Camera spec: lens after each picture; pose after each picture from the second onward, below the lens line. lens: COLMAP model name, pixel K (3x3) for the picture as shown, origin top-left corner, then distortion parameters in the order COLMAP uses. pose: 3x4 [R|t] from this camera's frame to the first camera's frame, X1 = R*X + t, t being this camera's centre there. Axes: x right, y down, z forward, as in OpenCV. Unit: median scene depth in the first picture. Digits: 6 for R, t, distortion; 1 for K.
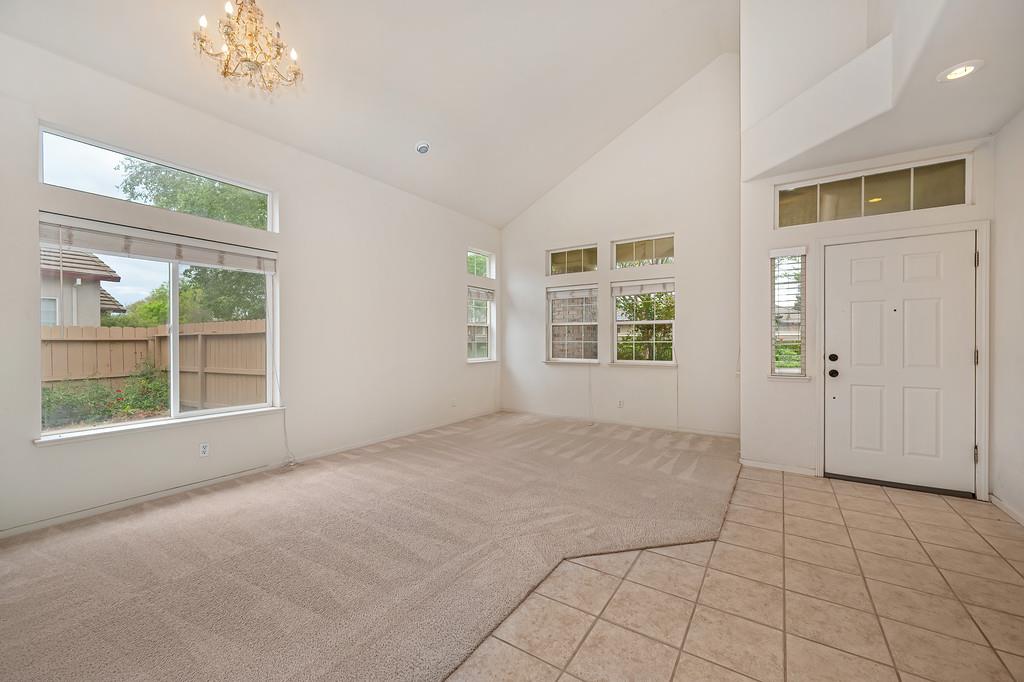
lens RADIAL K [[405.7, 0, 513.8], [0, 405.7, 344.9], [0, 0, 1]] dist [-0.000440, -0.000130]
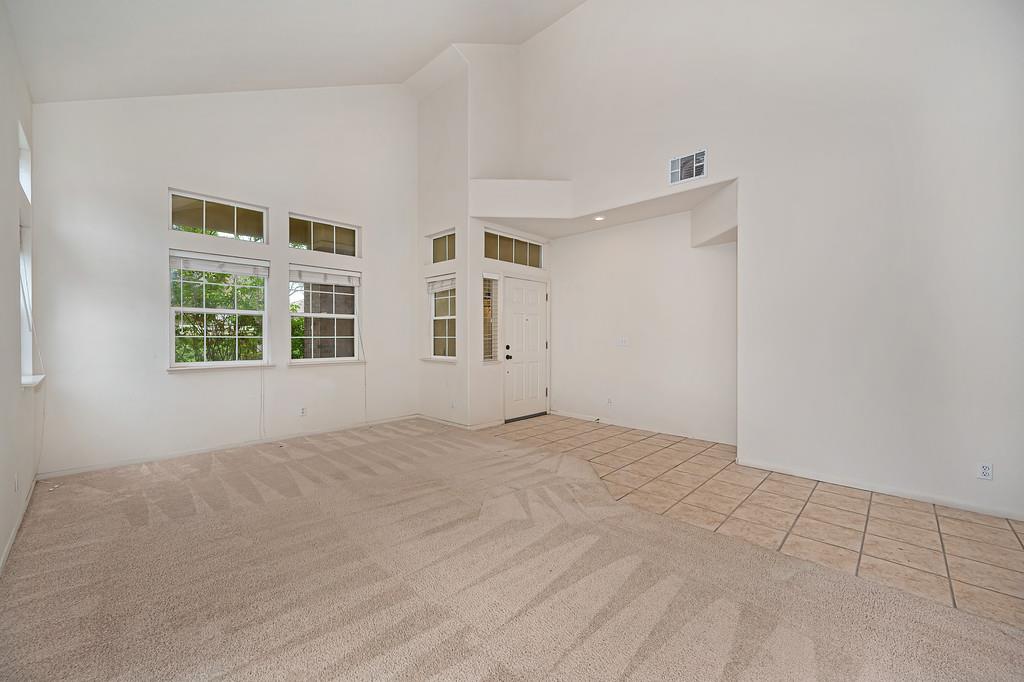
lens RADIAL K [[405.7, 0, 518.6], [0, 405.7, 335.3], [0, 0, 1]] dist [-0.000440, -0.000130]
pose [[0.171054, 0.005566, 0.985246, -0.710547], [0.006386, 0.999957, -0.006757, -0.004499], [-0.985241, 0.007448, 0.171011, 0.618627]]
